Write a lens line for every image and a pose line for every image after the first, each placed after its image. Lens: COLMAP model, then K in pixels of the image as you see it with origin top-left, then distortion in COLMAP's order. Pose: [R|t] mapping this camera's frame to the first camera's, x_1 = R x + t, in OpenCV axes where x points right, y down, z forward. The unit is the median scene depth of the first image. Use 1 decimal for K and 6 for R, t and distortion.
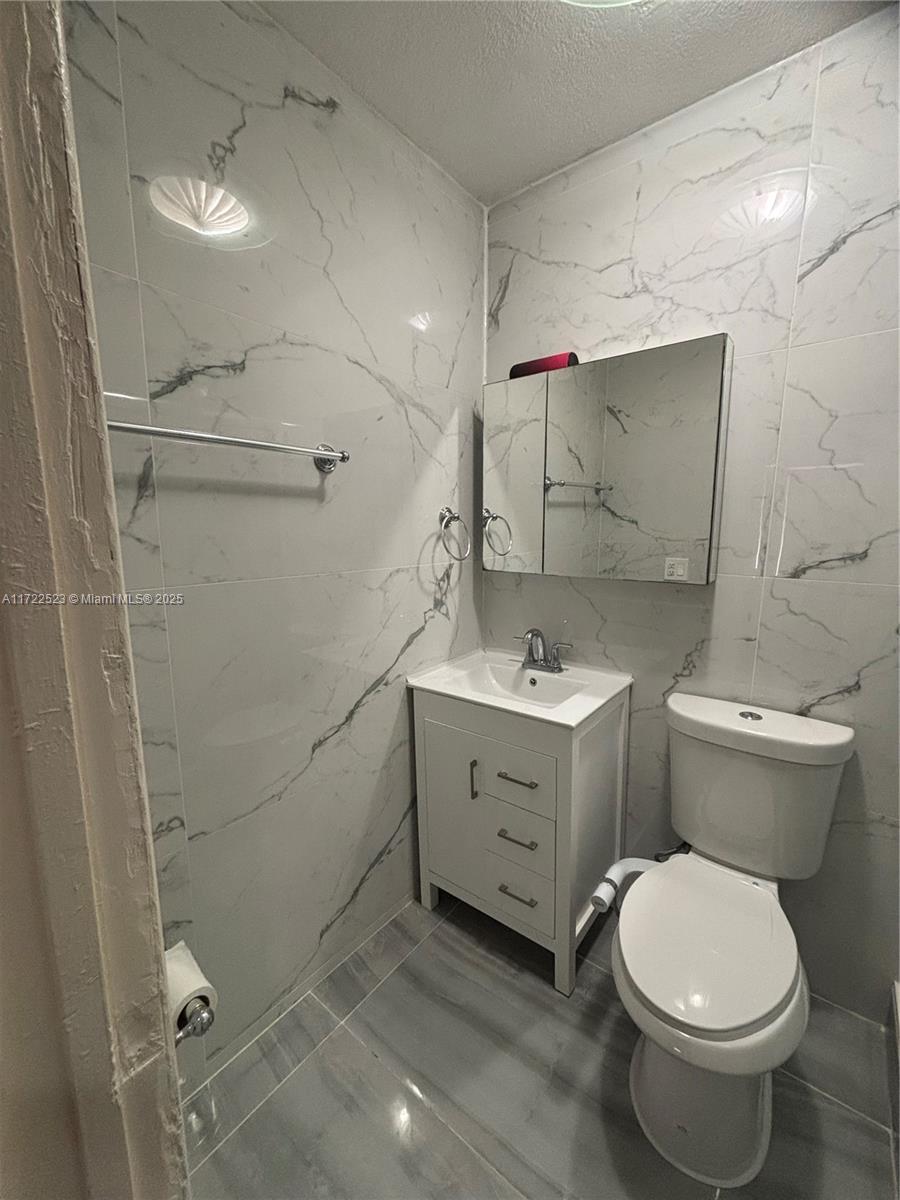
lens RADIAL K [[483.6, 0, 456.6], [0, 483.6, 598.3], [0, 0, 1]] dist [0.000874, 0.000072]
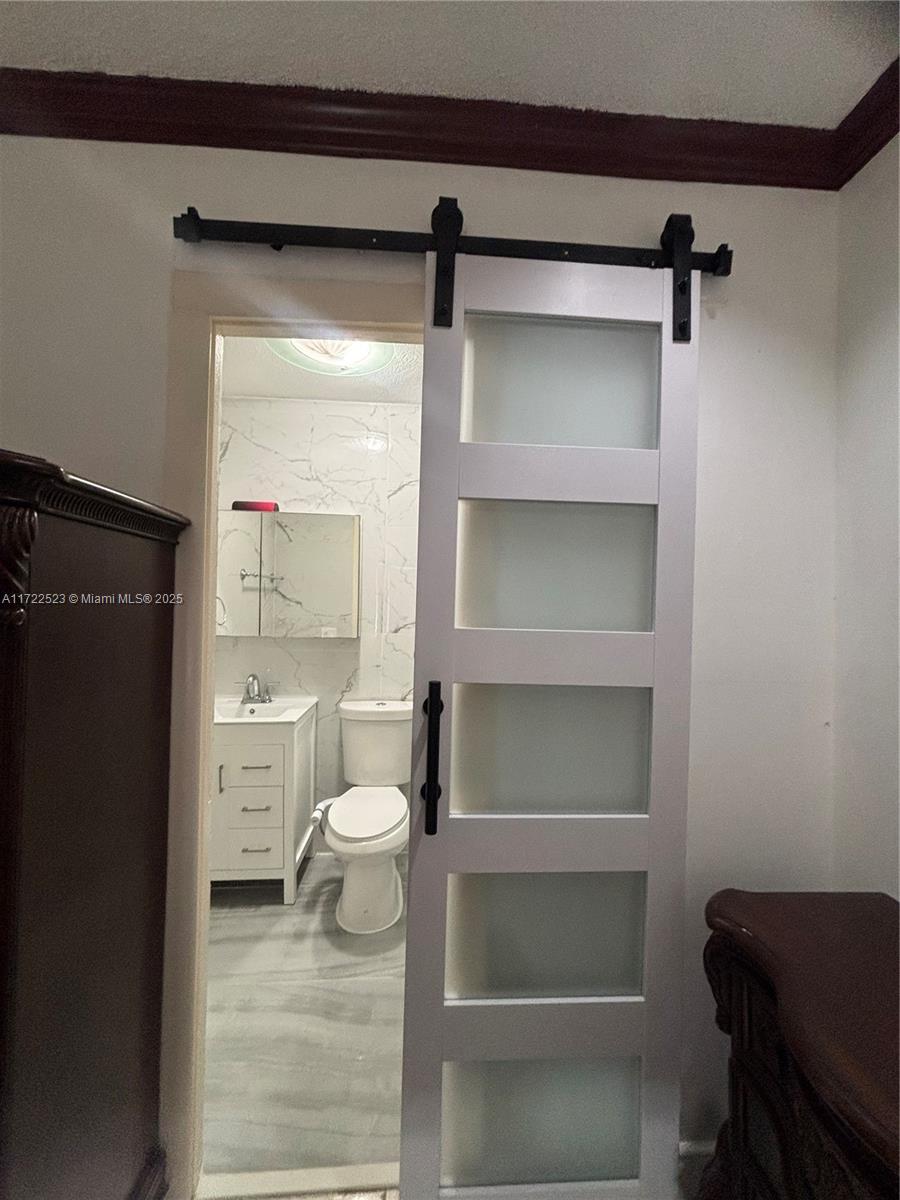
lens RADIAL K [[483.6, 0, 448.9], [0, 483.6, 600.6], [0, 0, 1]] dist [0.000874, 0.000072]
pose [[0.751427, 0.022850, 0.659420, -0.435755], [0.080032, 0.988865, -0.125465, 0.088188], [-0.654944, 0.147053, 0.741231, -0.618549]]
